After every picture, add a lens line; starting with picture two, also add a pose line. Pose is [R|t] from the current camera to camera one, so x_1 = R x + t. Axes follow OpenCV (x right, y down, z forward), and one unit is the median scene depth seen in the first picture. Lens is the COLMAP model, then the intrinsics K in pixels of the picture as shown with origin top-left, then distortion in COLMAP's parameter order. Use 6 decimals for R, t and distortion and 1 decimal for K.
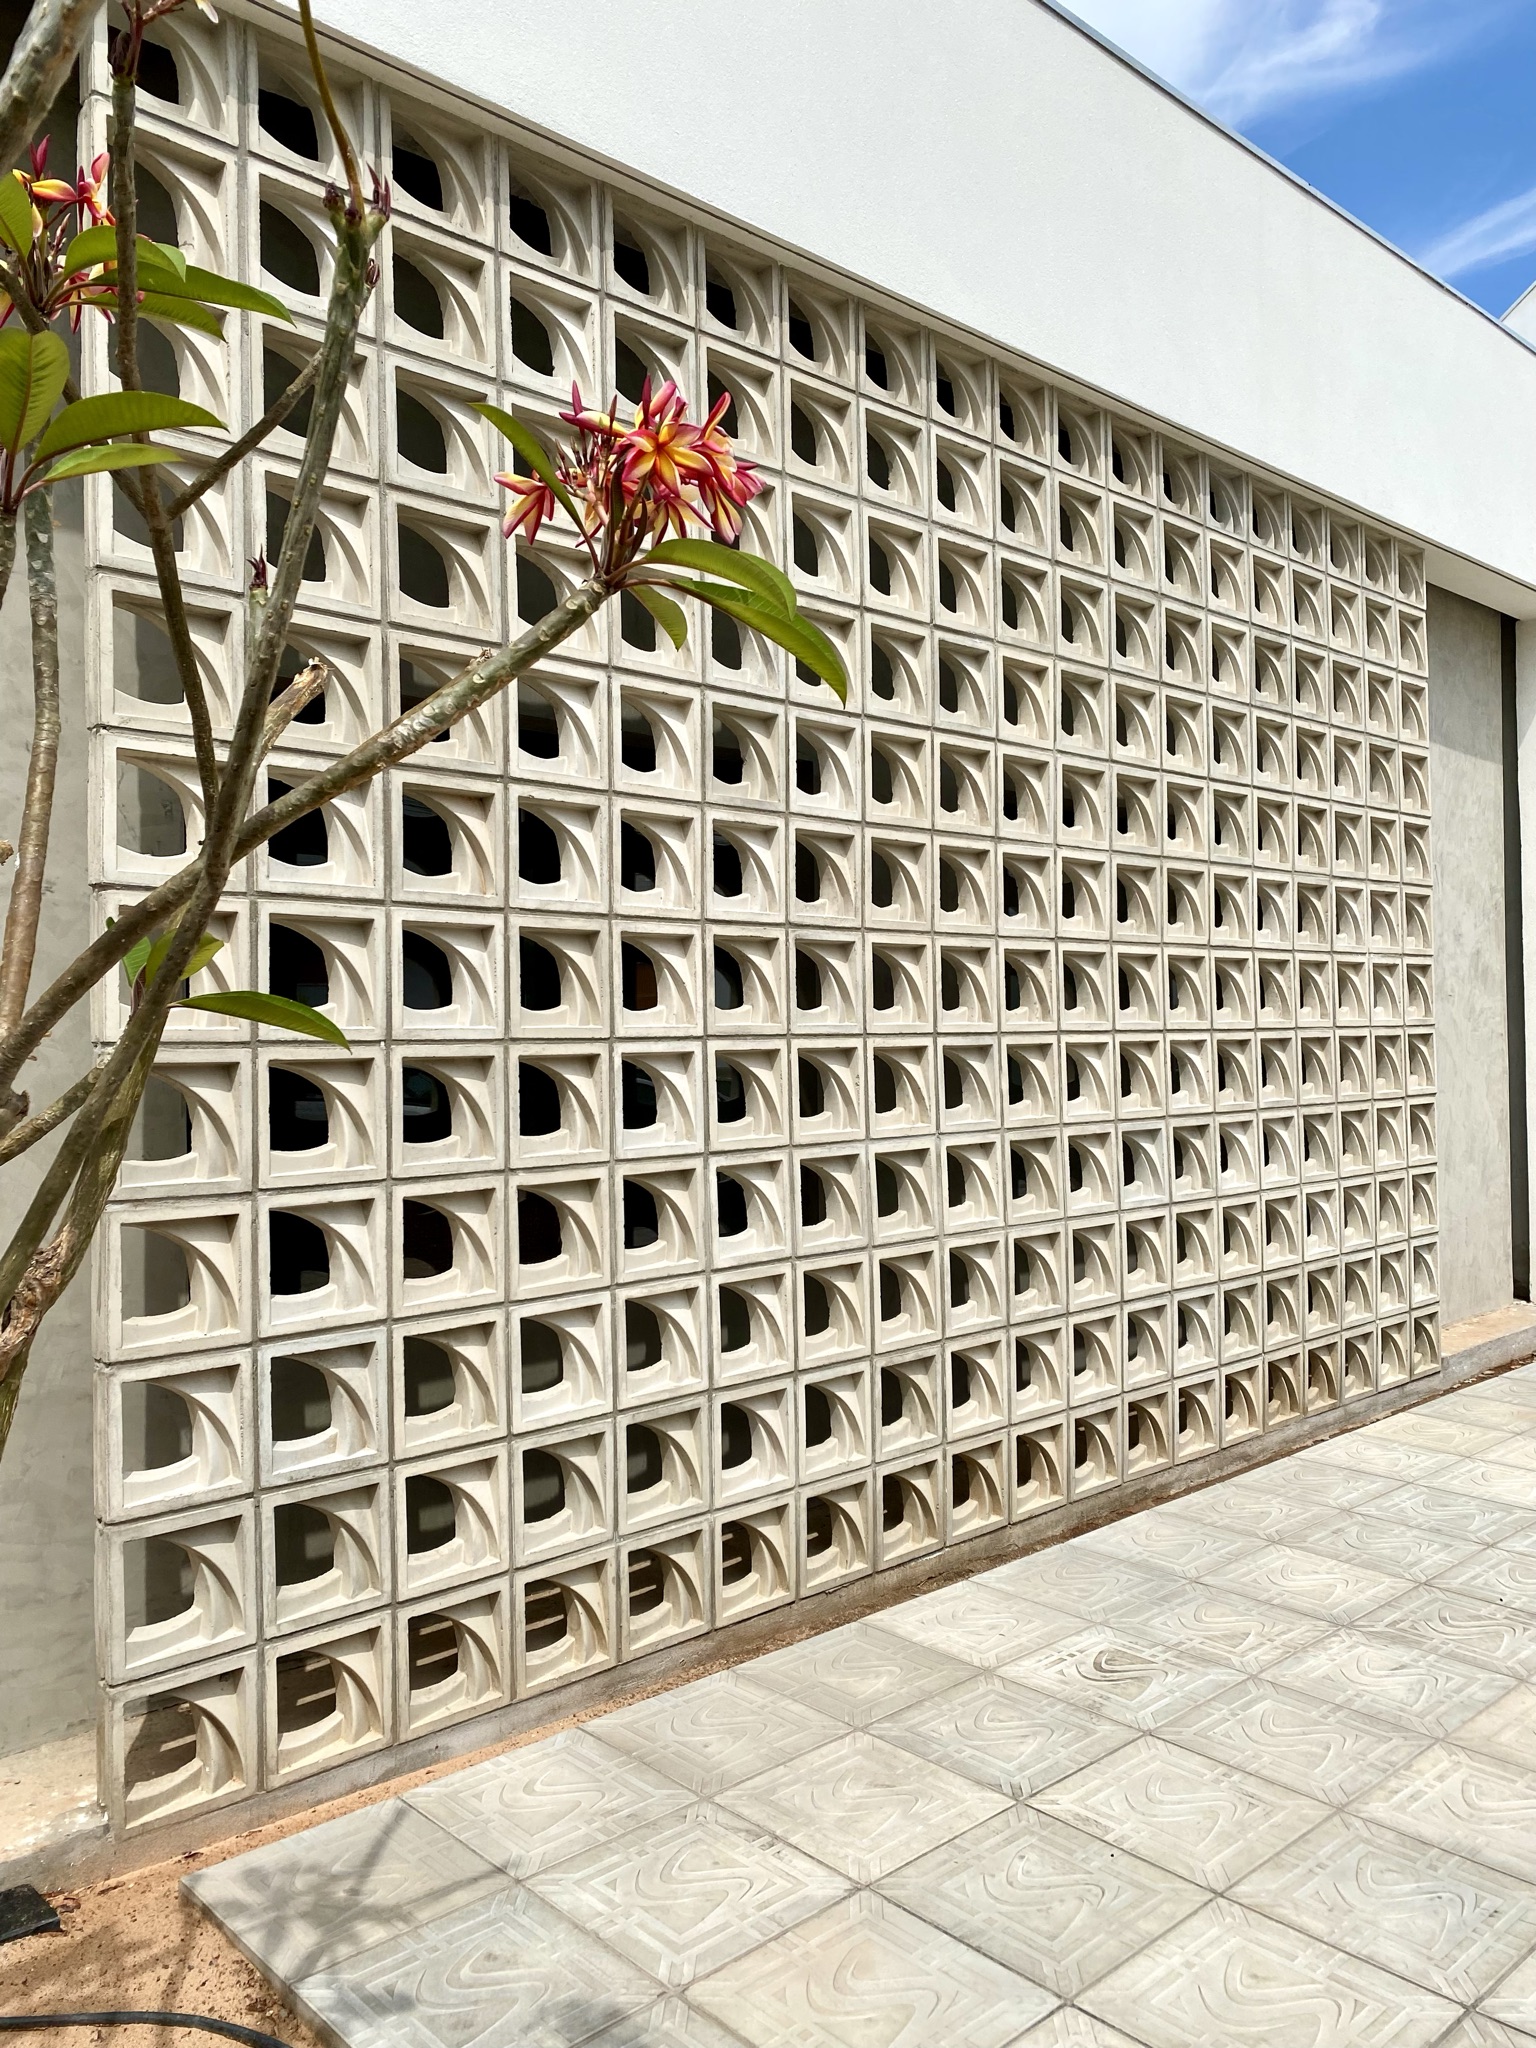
lens RADIAL K [[1551.5, 0, 779.4], [0, 1551.5, 1035.6], [0, 0, 1]] dist [0.042892, -0.037270]
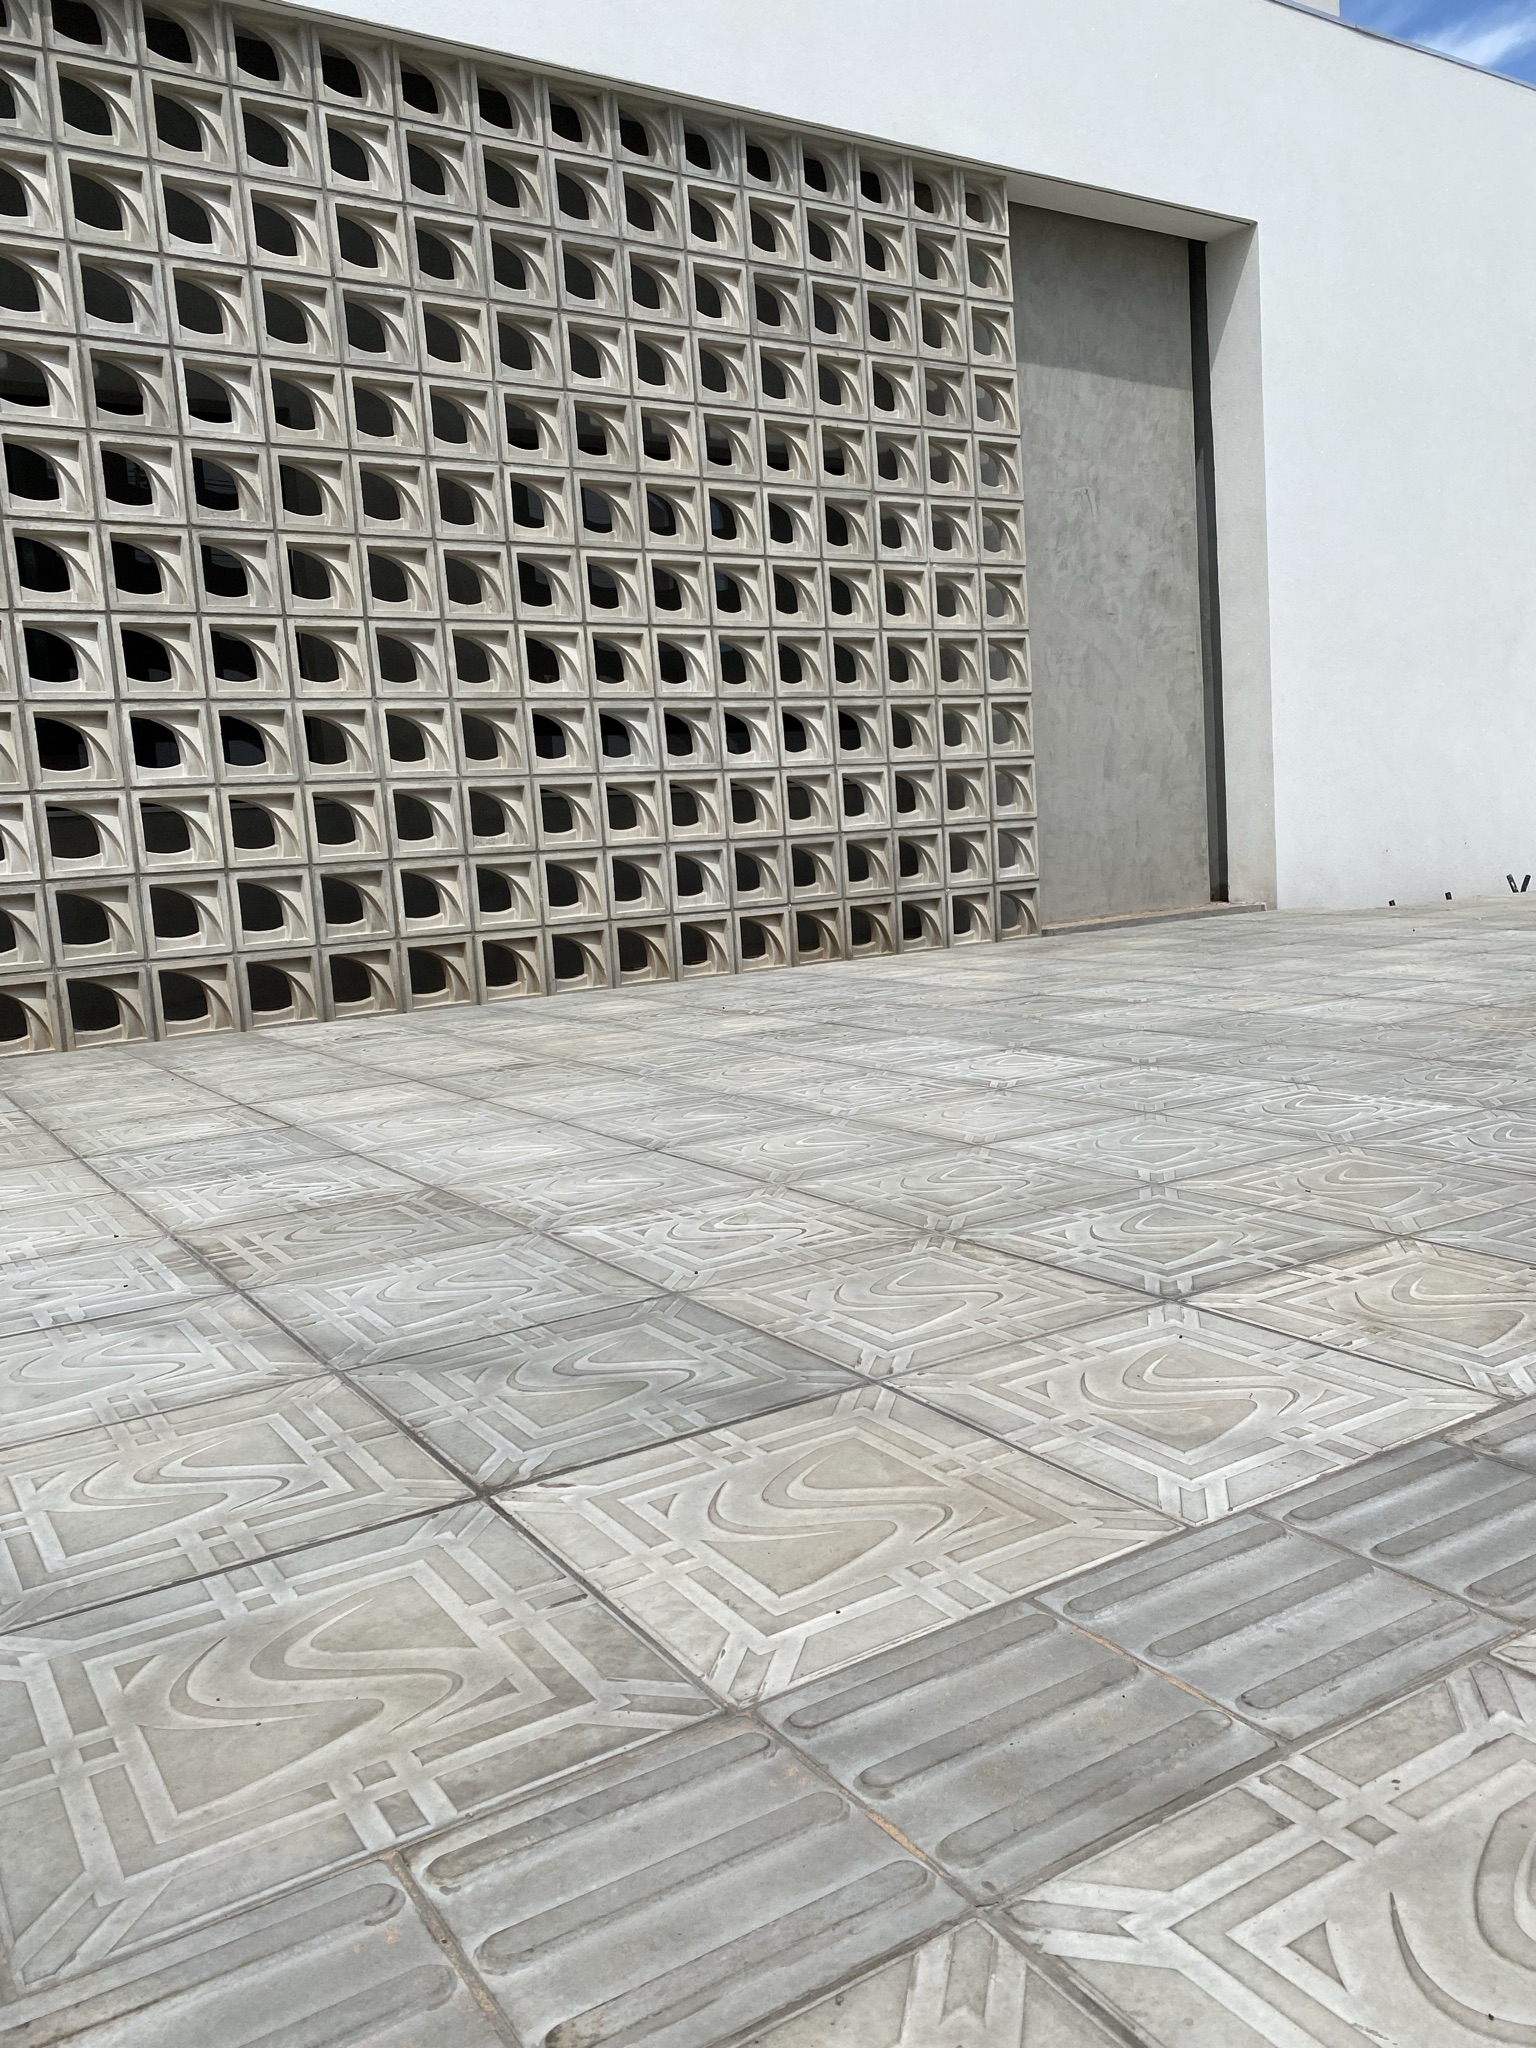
lens RADIAL K [[1551.5, 0, 776.6], [0, 1551.5, 1016.7], [0, 0, 1]] dist [0.042892, -0.037270]
pose [[0.982252, -0.031423, -0.184913, 0.791234], [0.052954, 0.992219, 0.112680, 0.236951], [0.179933, -0.120472, 0.976274, -0.265407]]
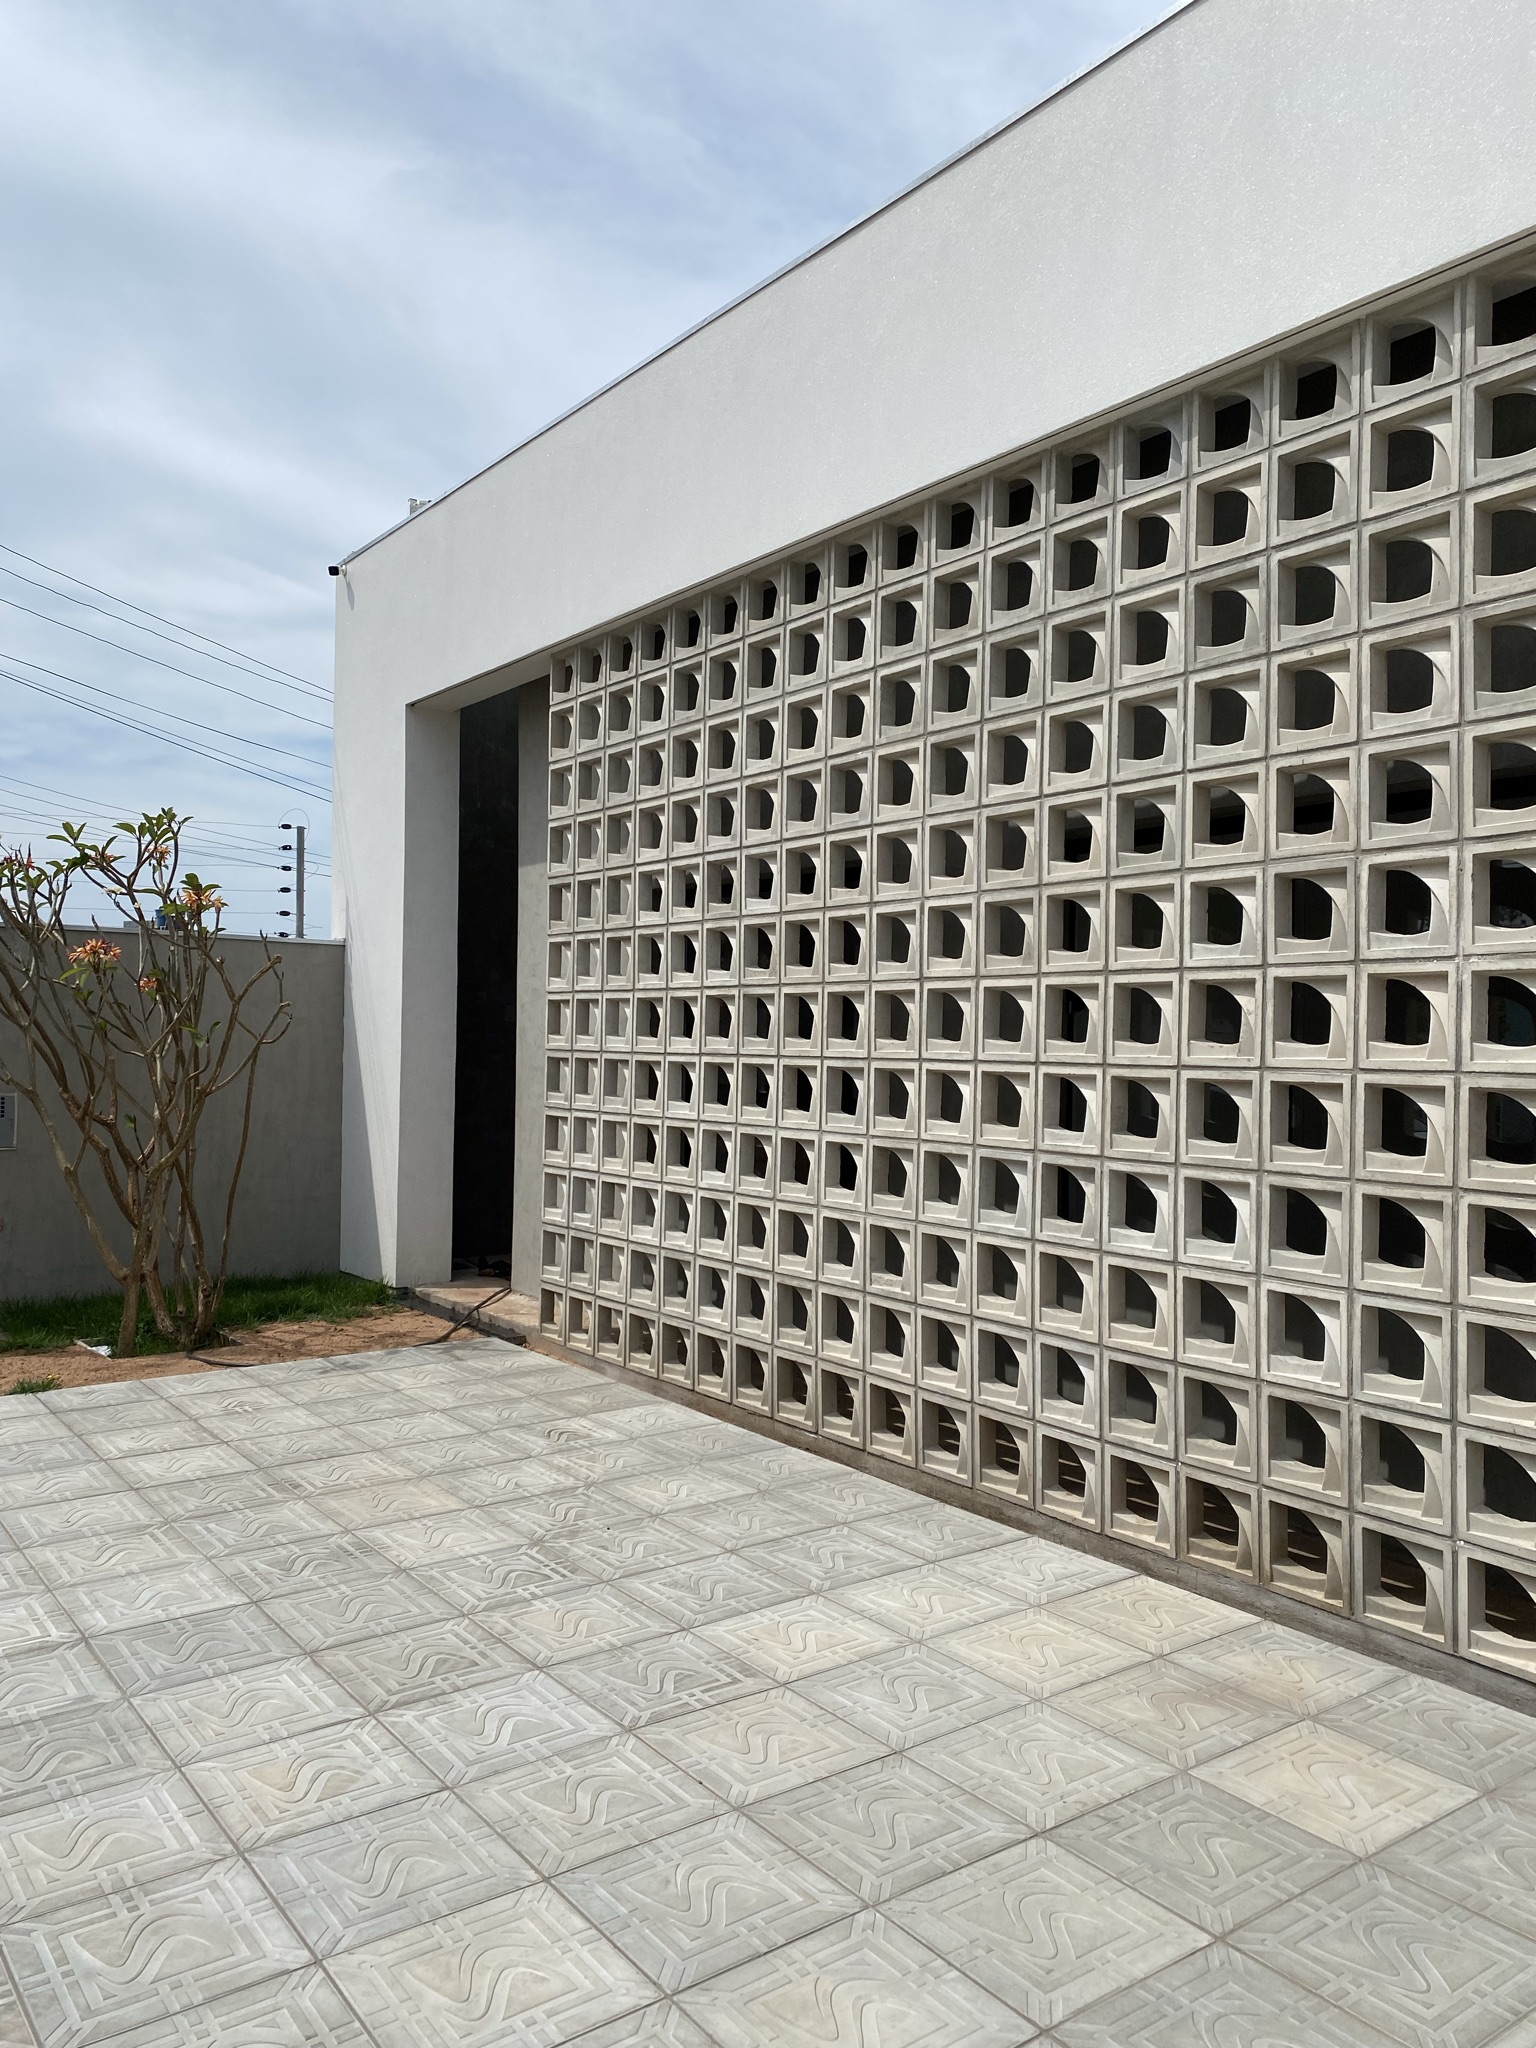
lens RADIAL K [[1551.5, 0, 777.9], [0, 1551.5, 1028.0], [0, 0, 1]] dist [0.042892, -0.037270]
pose [[-0.121916, 0.005933, -0.992523, 1.760278], [-0.005854, 0.999960, 0.006697, -0.043059], [0.992523, 0.006627, -0.121876, 1.361652]]
